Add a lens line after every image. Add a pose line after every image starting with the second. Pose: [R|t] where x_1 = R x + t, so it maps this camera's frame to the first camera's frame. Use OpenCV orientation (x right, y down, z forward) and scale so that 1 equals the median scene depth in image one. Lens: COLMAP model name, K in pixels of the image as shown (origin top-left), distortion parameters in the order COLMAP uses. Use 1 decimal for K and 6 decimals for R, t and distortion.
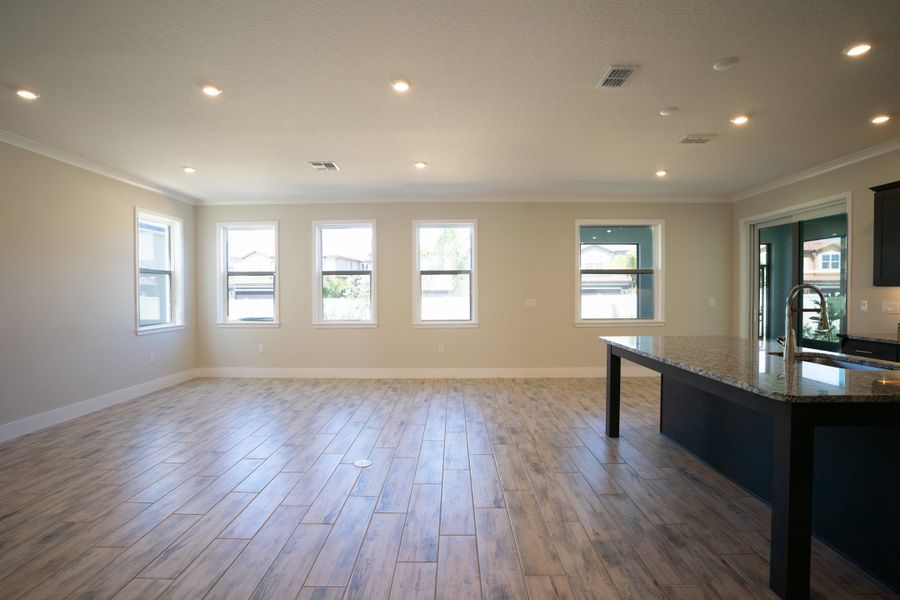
lens RADIAL K [[440.8, 0, 445.2], [0, 440.8, 299.4], [0, 0, 1]] dist [-0.050117, 0.007201]
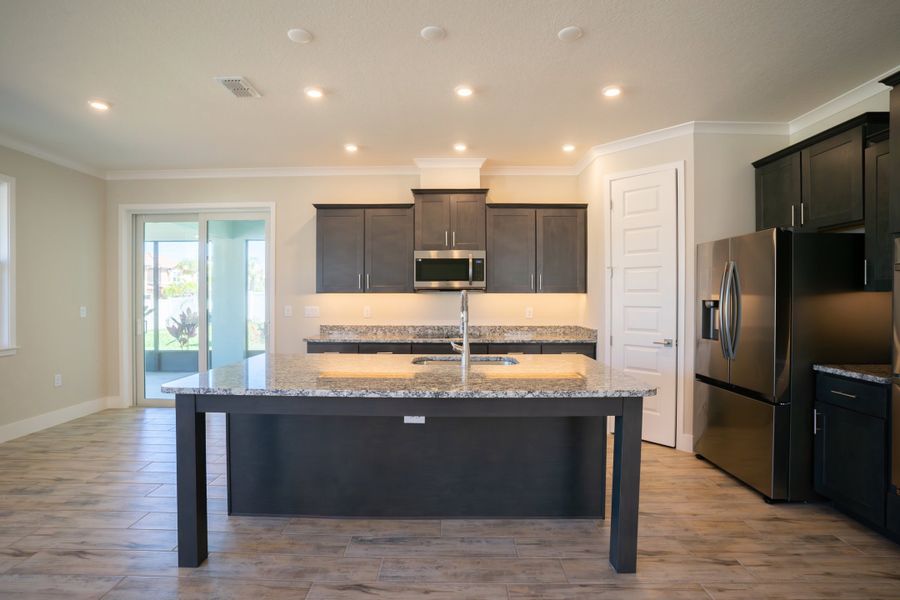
lens RADIAL K [[440.8, 0, 444.3], [0, 440.8, 305.1], [0, 0, 1]] dist [-0.050117, 0.007201]
pose [[-0.009239, -0.008724, 0.999919, -0.152261], [0.012535, 0.999882, 0.008839, -0.007328], [-0.999879, 0.012616, -0.009128, 0.714164]]
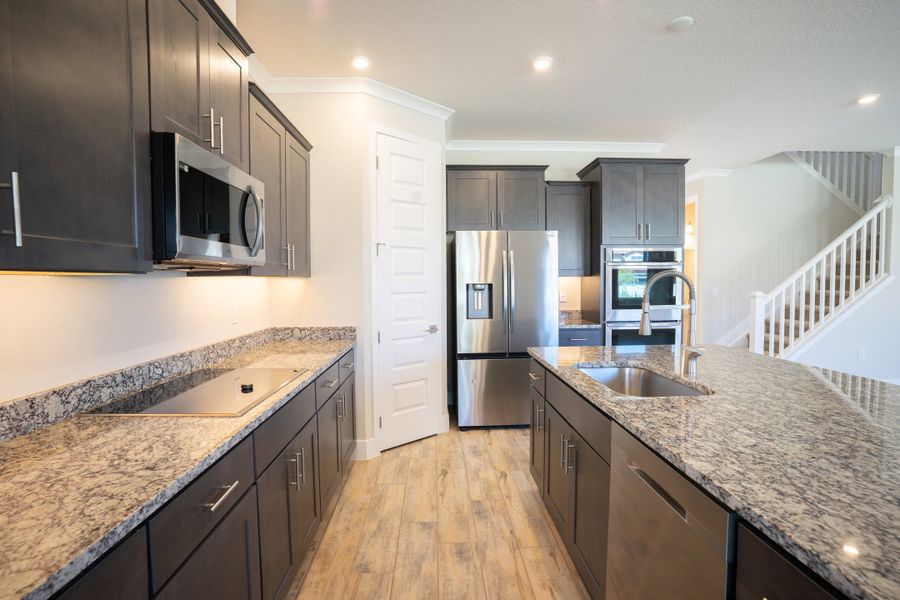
lens RADIAL K [[440.8, 0, 449.1], [0, 440.8, 297.4], [0, 0, 1]] dist [-0.050117, 0.007201]
pose [[-0.998530, 0.015966, -0.051801, 0.850284], [0.013238, 0.998529, 0.052584, -0.025859], [0.052564, 0.051821, -0.997272, 1.158046]]
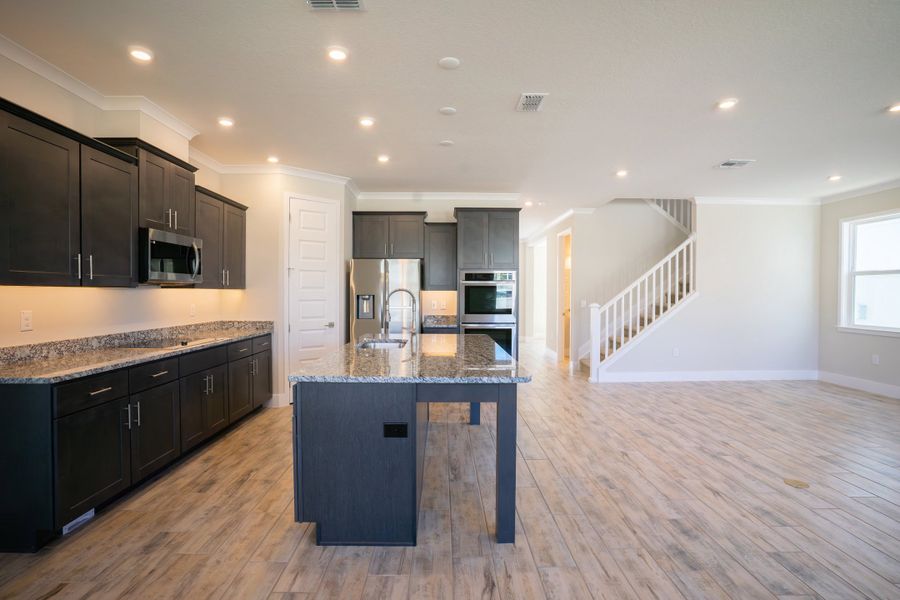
lens RADIAL K [[440.8, 0, 447.2], [0, 440.8, 298.0], [0, 0, 1]] dist [-0.050117, 0.007201]
pose [[-0.999498, 0.002256, -0.031611, 0.501562], [0.001420, 0.999650, 0.026430, -0.031426], [0.031659, 0.026372, -0.999151, 1.645572]]
